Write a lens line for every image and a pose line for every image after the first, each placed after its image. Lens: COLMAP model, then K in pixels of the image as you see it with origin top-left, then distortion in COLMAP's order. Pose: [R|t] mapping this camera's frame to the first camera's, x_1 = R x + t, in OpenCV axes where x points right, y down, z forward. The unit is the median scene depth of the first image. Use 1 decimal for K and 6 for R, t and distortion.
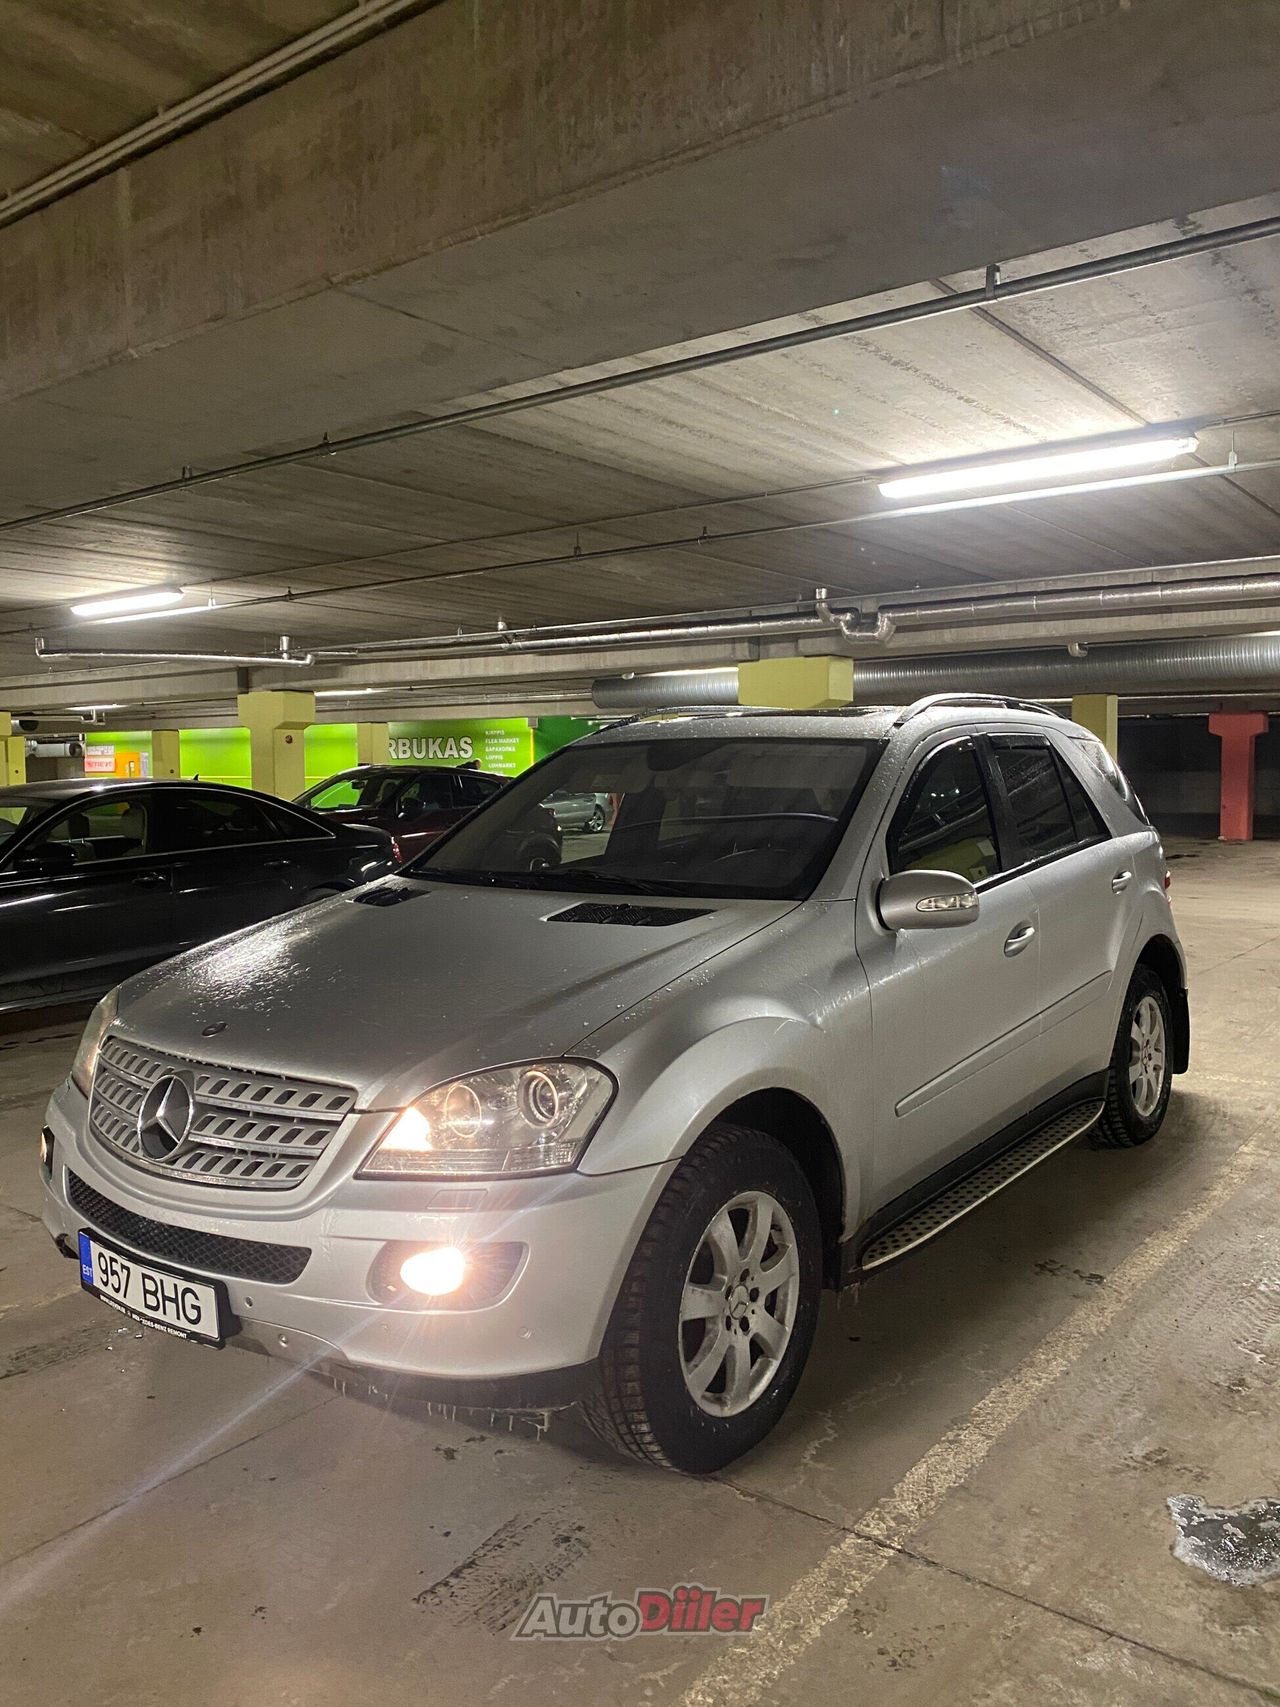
lens RADIAL K [[1288.5, 0, 612.1], [0, 1288.5, 843.0], [0, 0, 1]] dist [-0.003627, -0.000210]
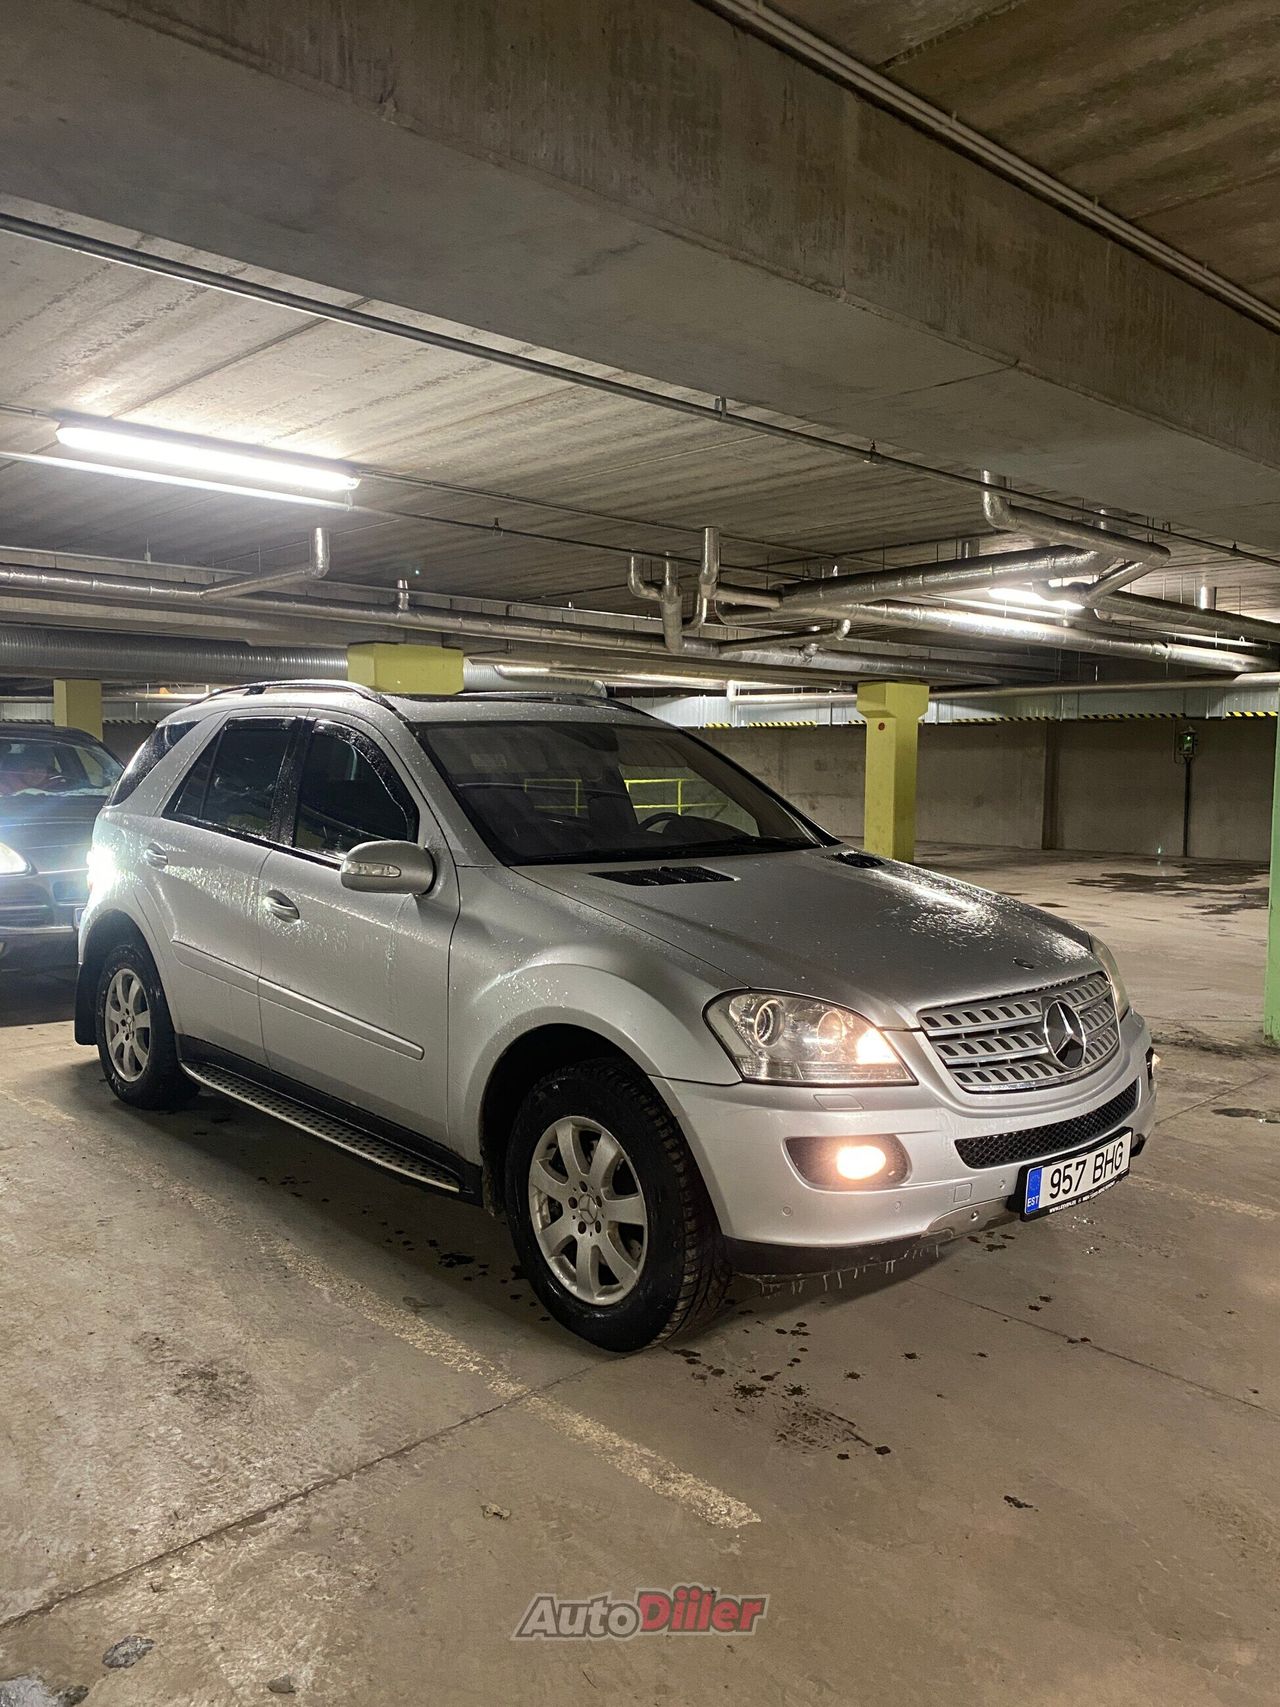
lens RADIAL K [[1305.5, 0, 640.0], [0, 1305.5, 853.5], [0, 0, 1]] dist [0.007026, 0.004042]
pose [[0.149929, -0.071821, 0.986085, -1.434794], [0.055965, 0.996375, 0.064061, -0.048435], [-0.987112, 0.045582, 0.153405, 1.073800]]
